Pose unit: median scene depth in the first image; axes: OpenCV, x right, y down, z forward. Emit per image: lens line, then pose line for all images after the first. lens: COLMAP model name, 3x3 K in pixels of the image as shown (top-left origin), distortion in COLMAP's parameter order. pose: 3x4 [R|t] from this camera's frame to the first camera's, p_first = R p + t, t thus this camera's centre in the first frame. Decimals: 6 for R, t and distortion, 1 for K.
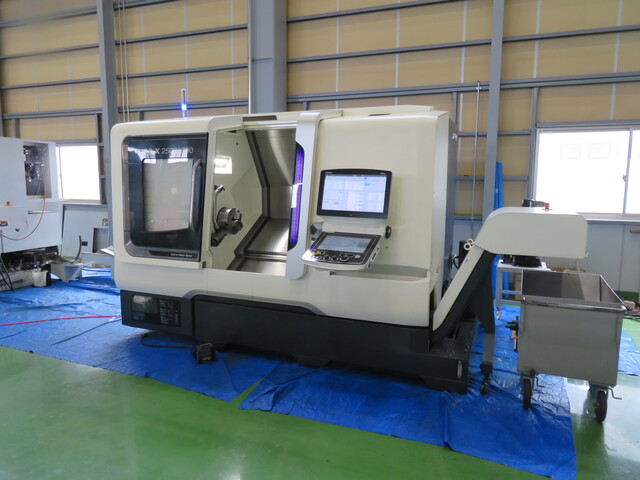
lens RADIAL K [[461.4, 0, 320.0], [0, 461.4, 240.0], [0, 0, 1]] dist [0.011473, 0.000467]
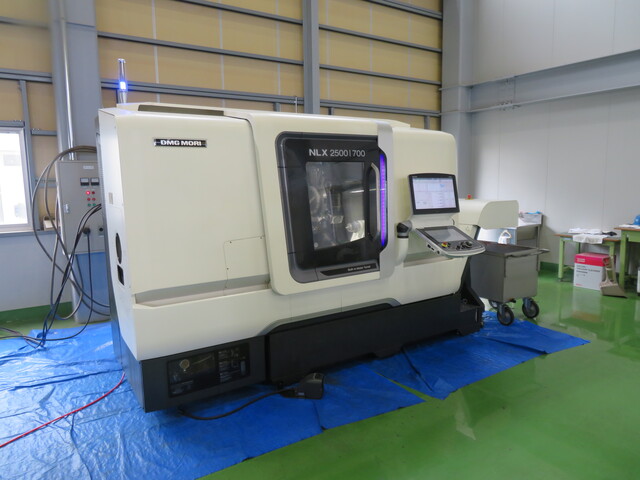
lens RADIAL K [[473.2, 0, 327.7], [0, 473.2, 236.4], [0, 0, 1]] dist [0.009836, 0.004871]
pose [[0.557039, -0.115277, 0.822447, -0.888183], [0.128016, 0.990402, 0.052113, -0.072539], [-0.820561, 0.076258, 0.566450, 0.431429]]
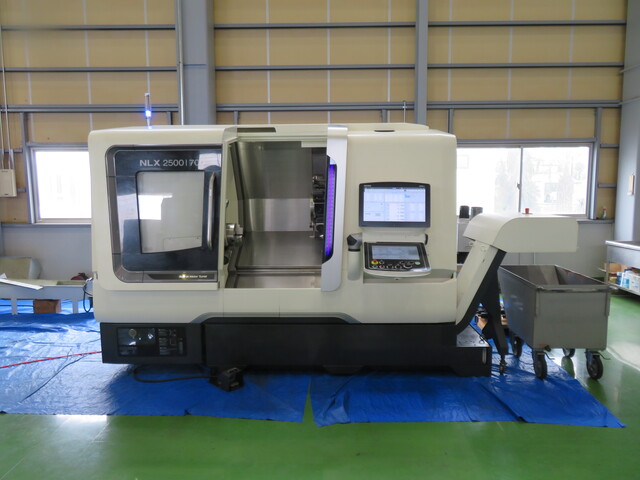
lens RADIAL K [[461.4, 0, 320.0], [0, 461.4, 240.0], [0, 0, 1]] dist [0.011473, 0.000467]
pose [[0.933983, -0.053552, 0.353283, -0.377034], [0.058971, 0.998249, -0.004586, -0.020144], [-0.352419, 0.025117, 0.935505, 0.049929]]
